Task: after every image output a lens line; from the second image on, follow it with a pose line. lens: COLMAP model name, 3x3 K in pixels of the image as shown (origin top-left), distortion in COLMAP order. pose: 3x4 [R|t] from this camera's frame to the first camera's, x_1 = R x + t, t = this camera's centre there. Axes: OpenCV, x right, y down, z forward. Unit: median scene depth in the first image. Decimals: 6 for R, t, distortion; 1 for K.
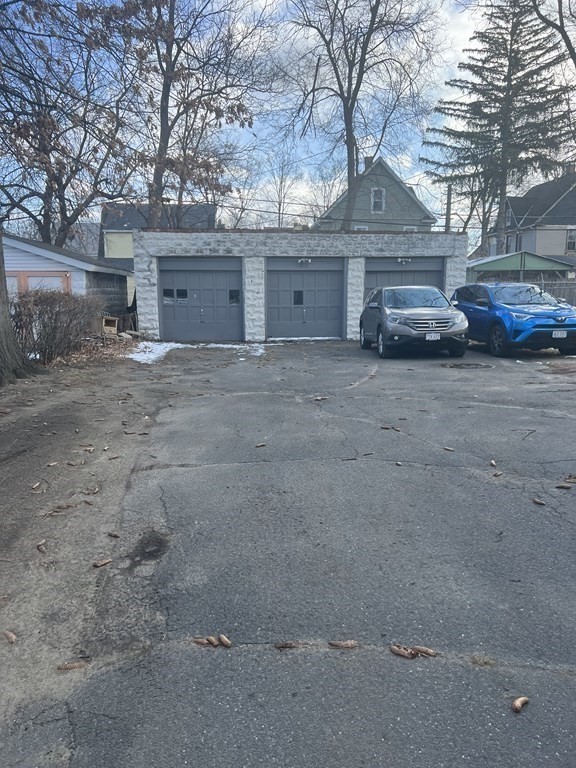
lens RADIAL K [[573.1, 0, 288.0], [0, 573.1, 384.0], [0, 0, 1]] dist [0.077103, -0.085285]
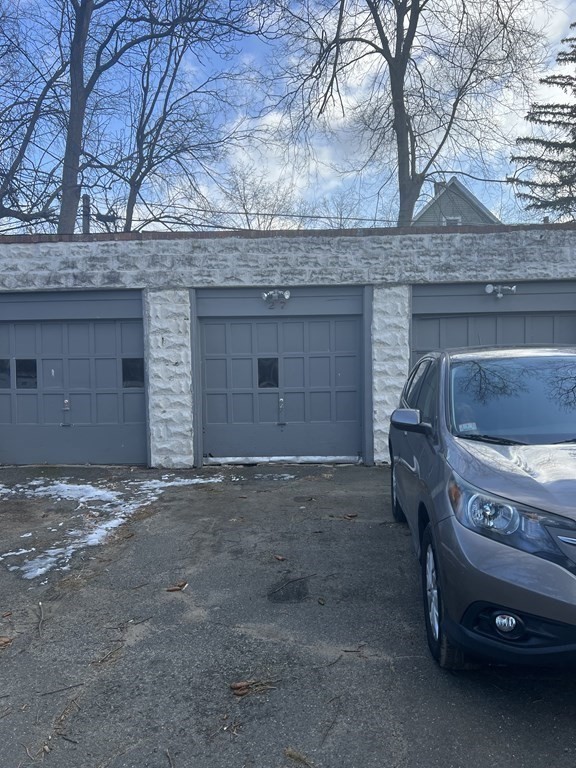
lens RADIAL K [[573.1, 0, 288.0], [0, 573.1, 384.0], [0, 0, 1]] dist [0.077103, -0.085285]
pose [[0.990707, -0.005955, -0.135880, 0.099193], [-0.007618, 0.995043, -0.099155, -0.095875], [0.135797, 0.099269, 0.985751, 0.544928]]
